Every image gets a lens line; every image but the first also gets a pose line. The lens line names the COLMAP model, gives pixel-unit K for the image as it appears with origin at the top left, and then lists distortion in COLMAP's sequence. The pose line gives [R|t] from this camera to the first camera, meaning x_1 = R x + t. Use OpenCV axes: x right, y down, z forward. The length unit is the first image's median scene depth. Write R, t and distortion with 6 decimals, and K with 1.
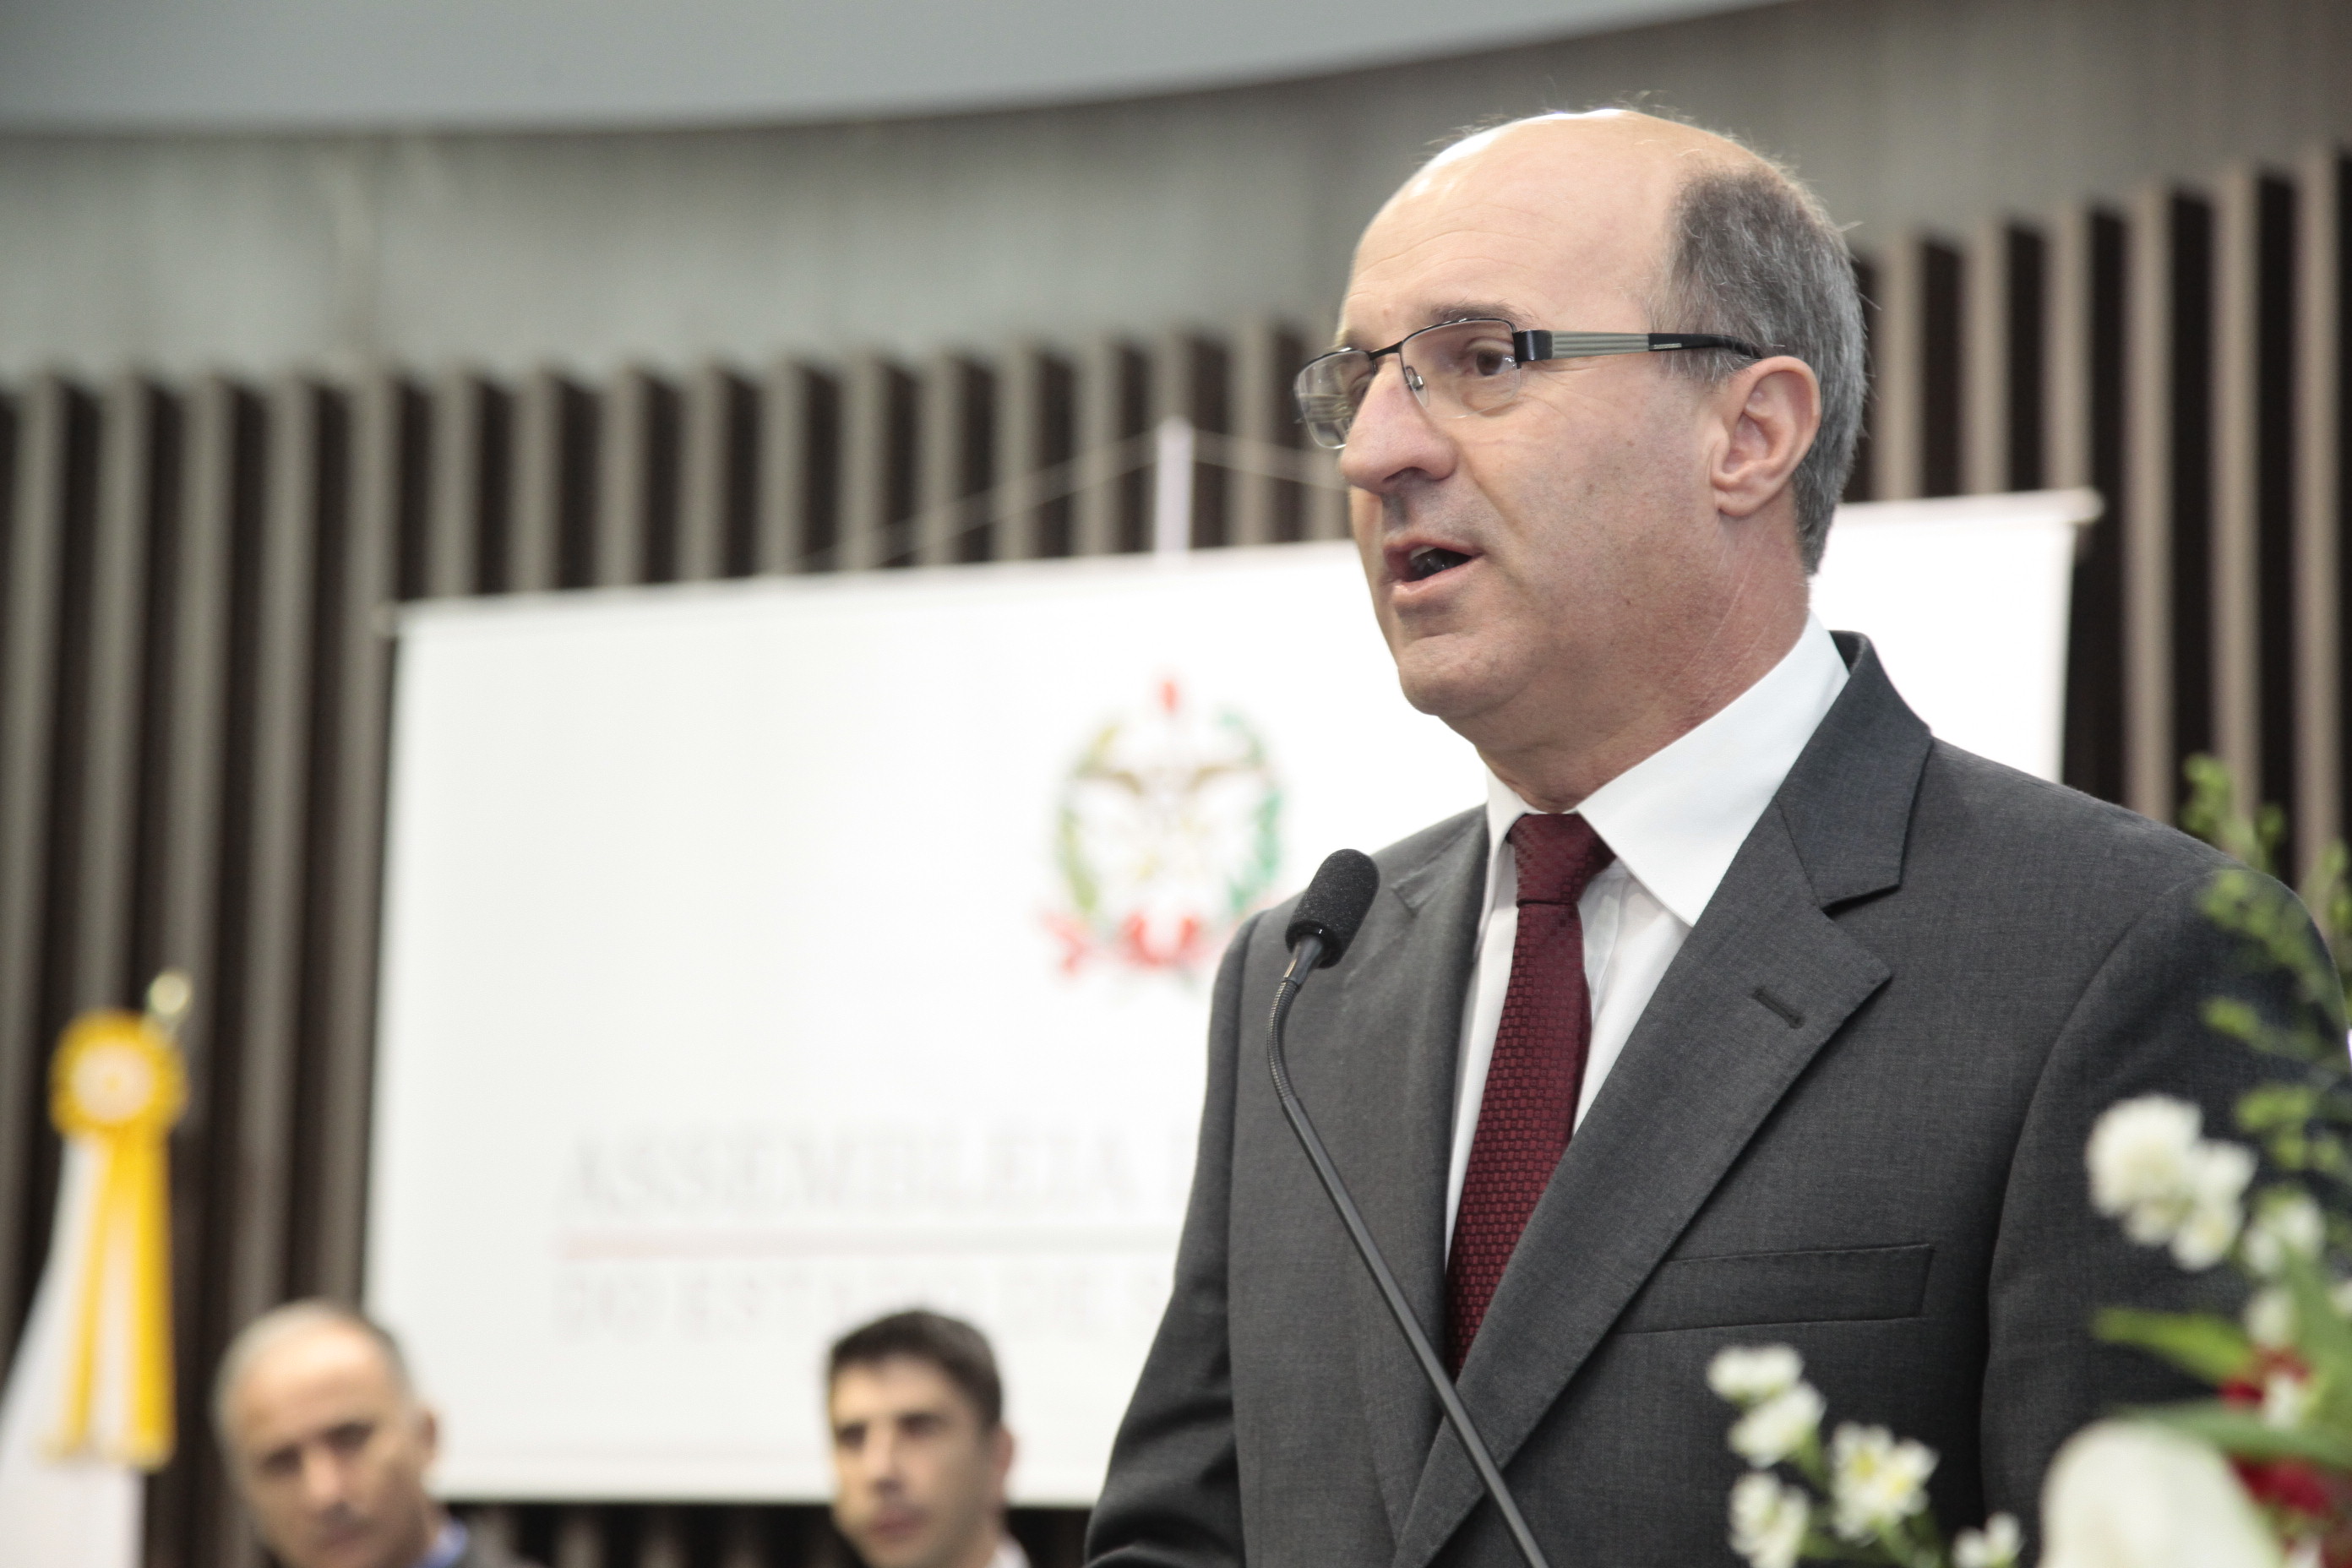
lens RADIAL K [[5750.5, 0, 1154.1], [0, 5750.5, 866.8], [0, 0, 1]] dist [0.607063, 0.000000]
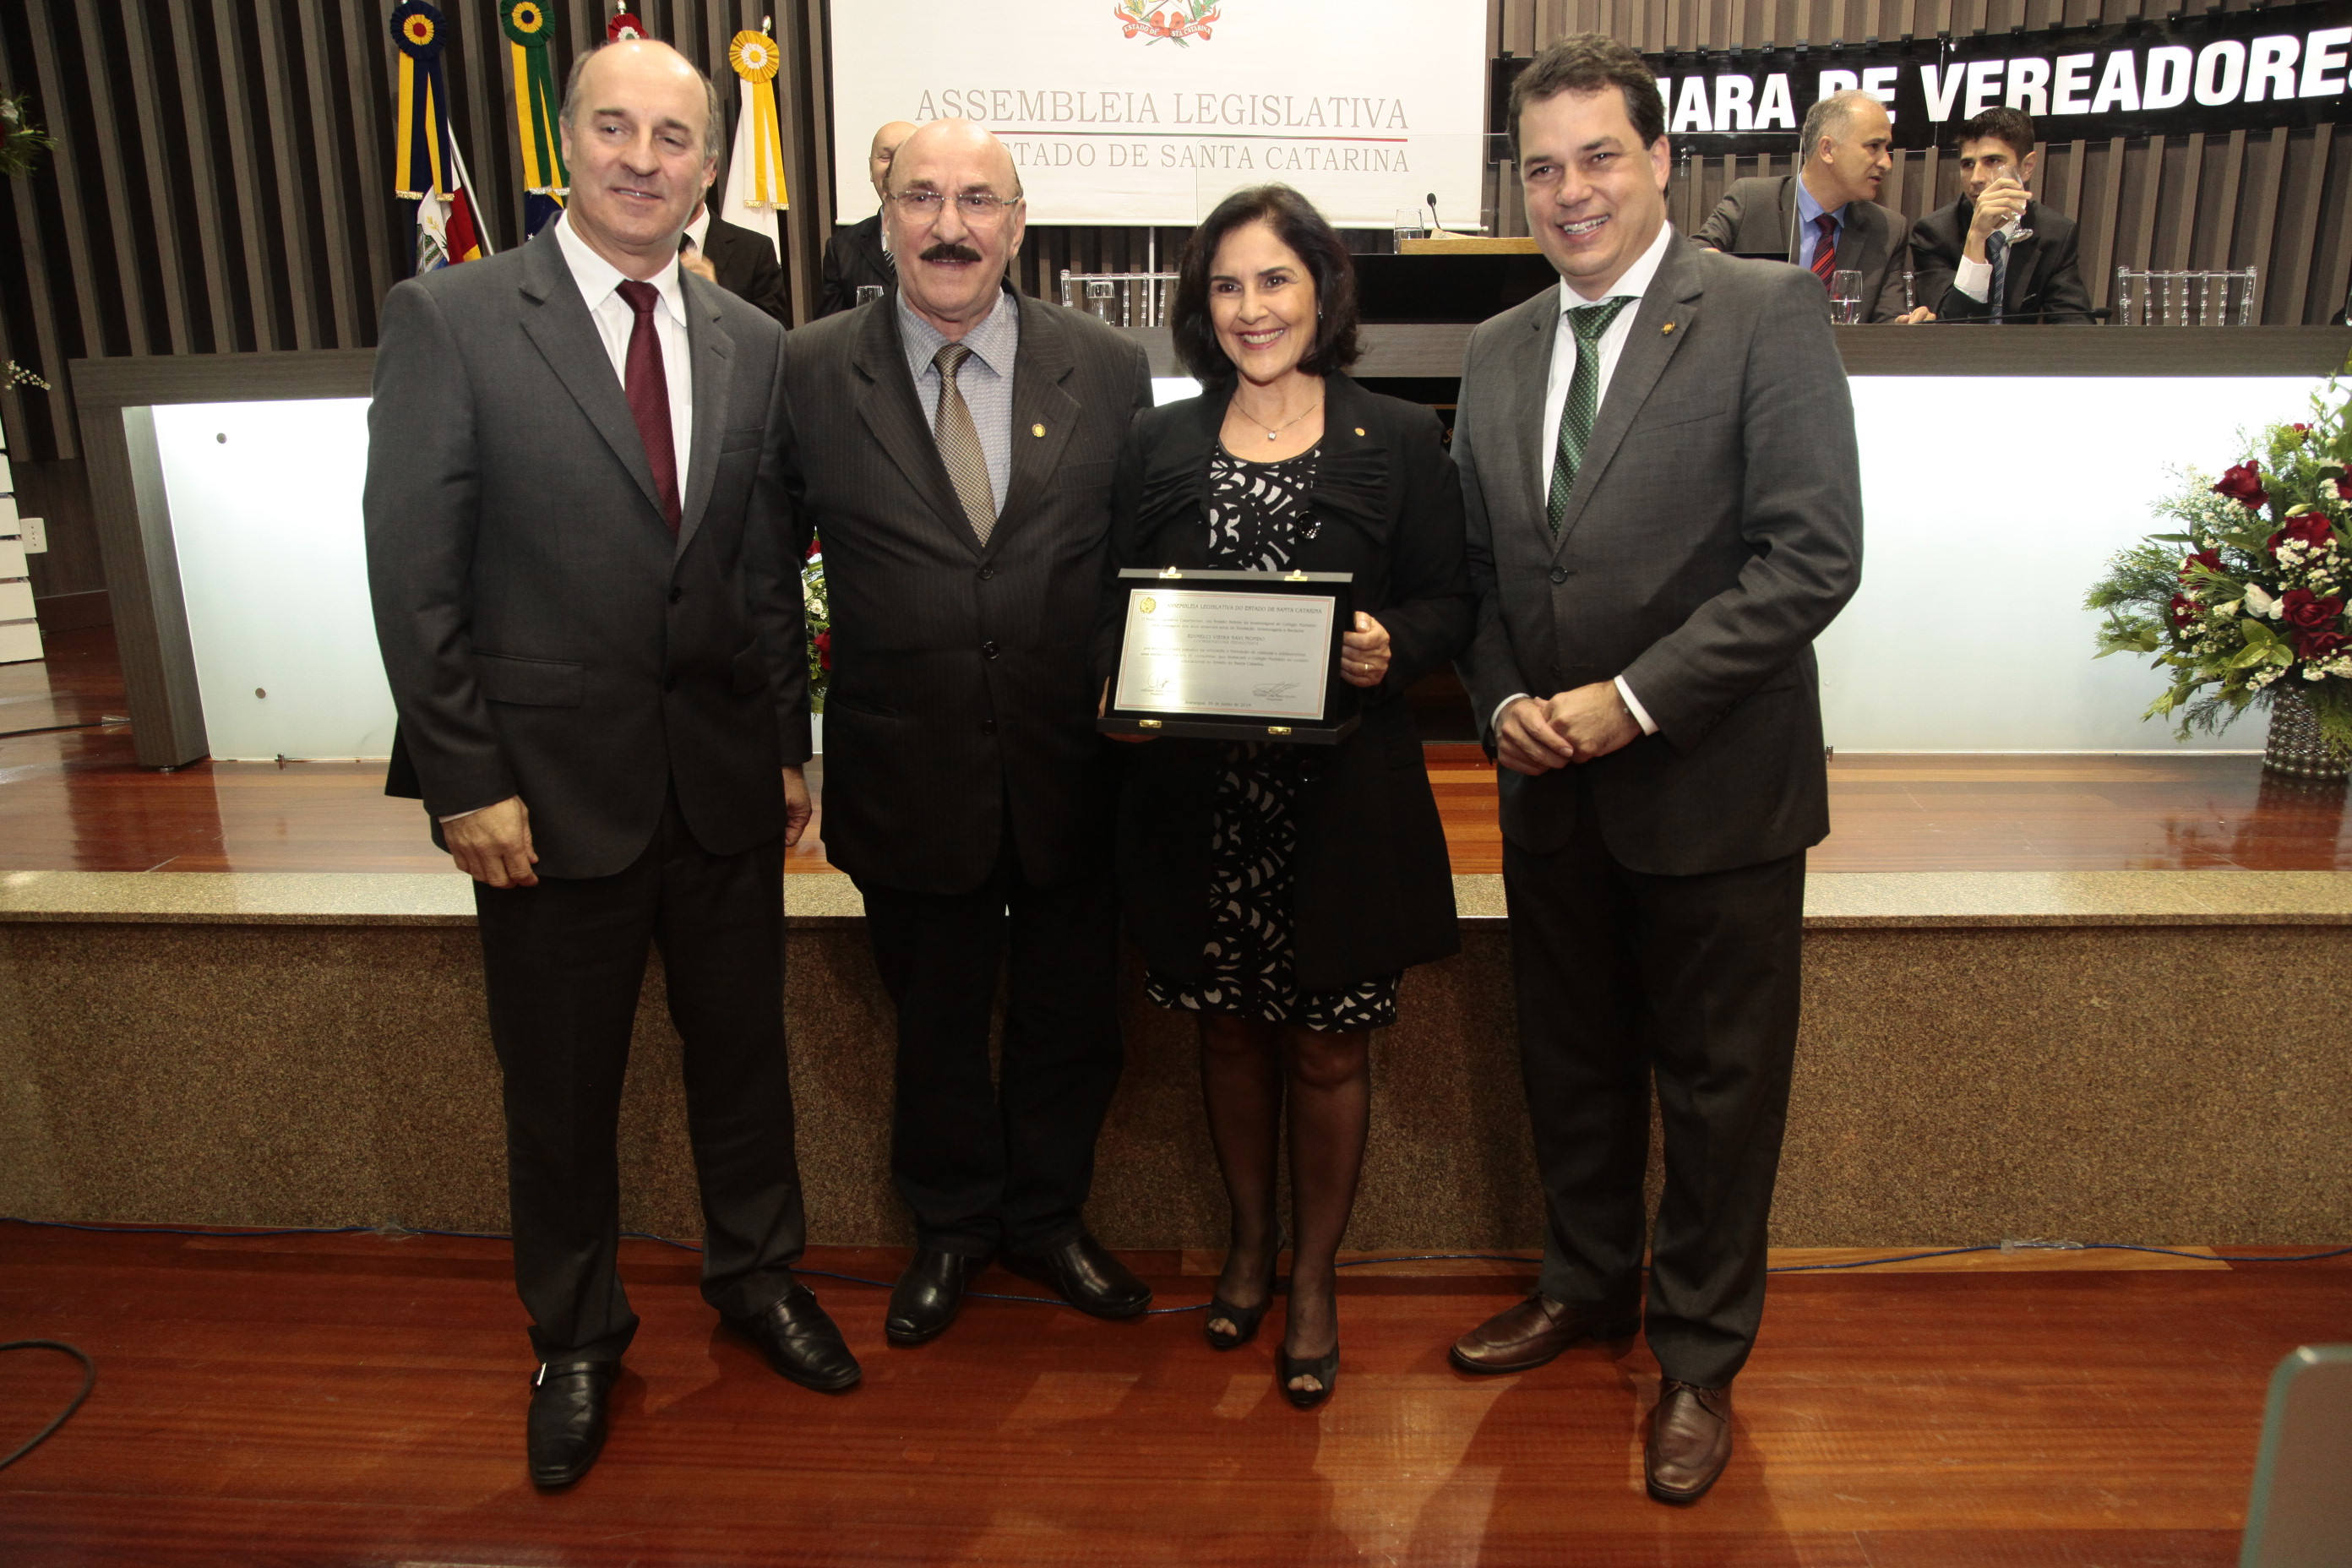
lens RADIAL K [[1664.8, 0, 1225.3], [0, 1664.8, 796.7], [0, 0, 1]] dist [-0.106427, 0.064110]
pose [[0.794575, -0.185015, 0.578291, -0.506093], [-0.053923, 0.927176, 0.370726, 0.065992], [-0.604767, -0.325753, 0.726734, 0.284042]]
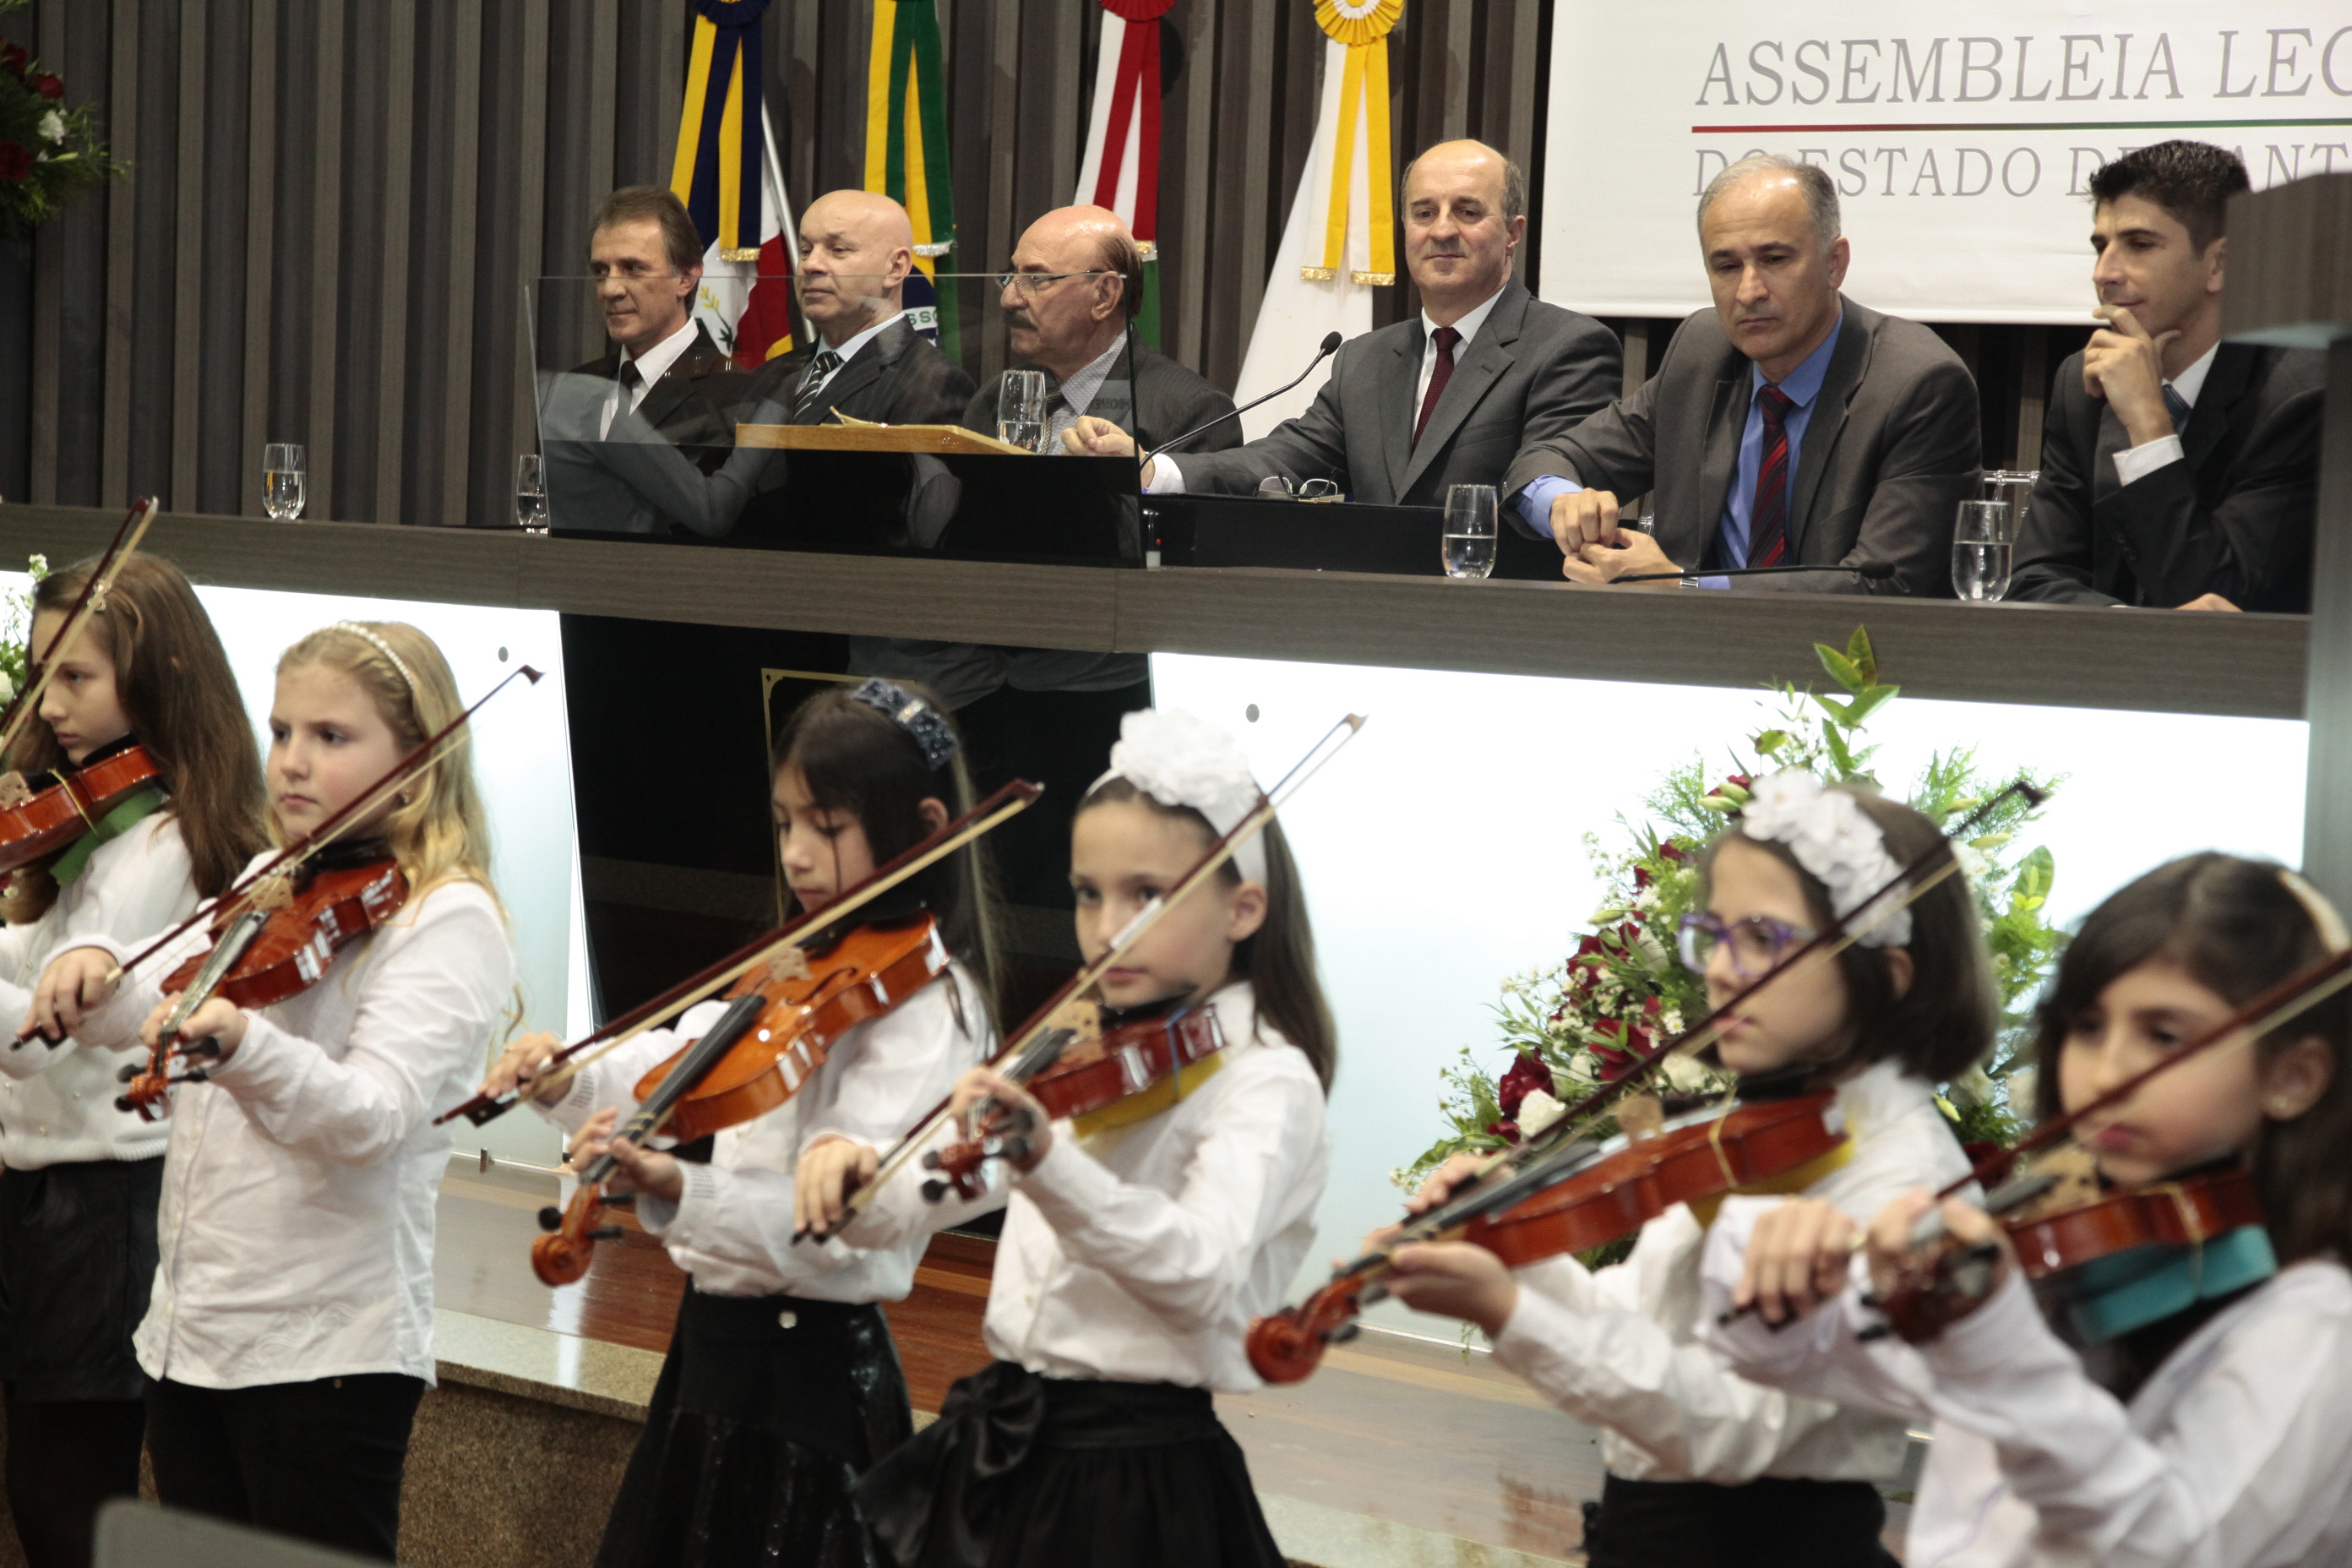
lens RADIAL K [[5173.5, 0, 1159.9], [0, 5173.5, 787.7], [0, 0, 1]] dist [0.415433, 0.000000]
pose [[0.994720, 0.030467, -0.097998, -0.107655], [-0.012607, 0.983959, 0.177949, 0.004284], [0.101847, -0.175774, 0.979148, -0.180446]]
